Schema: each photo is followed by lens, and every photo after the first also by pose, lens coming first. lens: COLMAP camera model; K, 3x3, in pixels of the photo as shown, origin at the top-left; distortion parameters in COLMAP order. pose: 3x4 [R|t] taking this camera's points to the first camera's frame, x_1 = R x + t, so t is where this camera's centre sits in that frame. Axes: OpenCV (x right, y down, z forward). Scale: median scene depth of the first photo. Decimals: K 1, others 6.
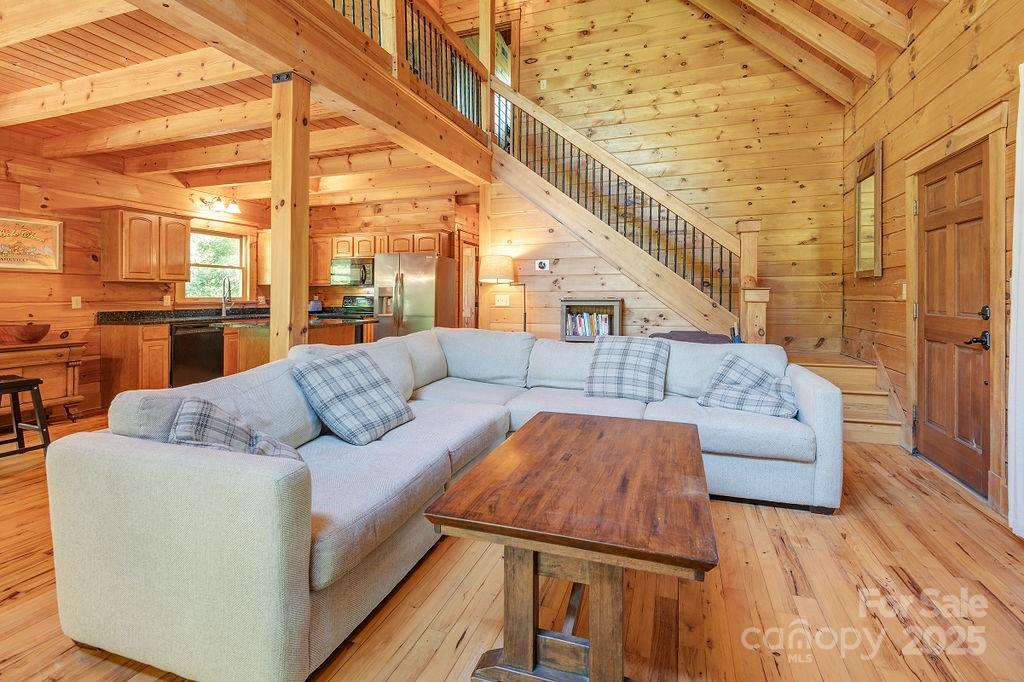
lens RADIAL K [[476.1, 0, 520.9], [0, 476.1, 283.8], [0, 0, 1]] dist [0.010256, -0.001433]
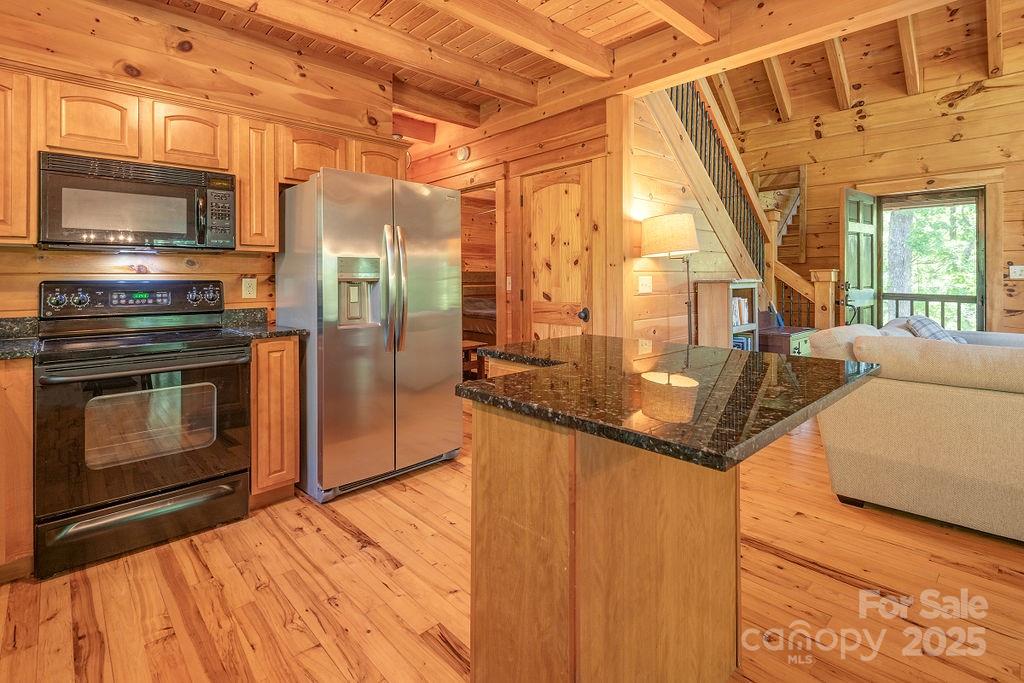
lens RADIAL K [[490.3, 0, 526.9], [0, 490.3, 273.9], [0, 0, 1]] dist [-0.018957, 0.005752]
pose [[0.476084, 0.006654, 0.879375, -0.702262], [-0.017726, 0.999841, 0.002031, 0.021975], [-0.879221, -0.016555, 0.476126, 0.829805]]
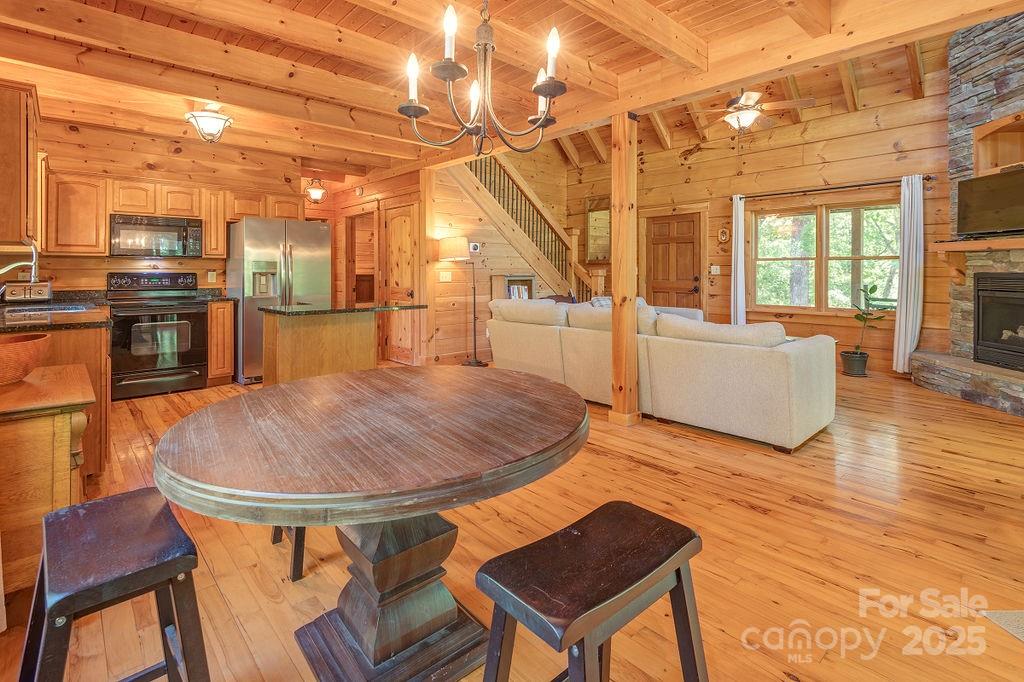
lens RADIAL K [[490.3, 0, 526.6], [0, 490.3, 267.9], [0, 0, 1]] dist [-0.018957, 0.005752]
pose [[0.468528, 0.011413, 0.883375, -0.967475], [-0.021367, 0.999770, -0.001584, 0.012774], [-0.883190, -0.018133, 0.468664, 0.289723]]
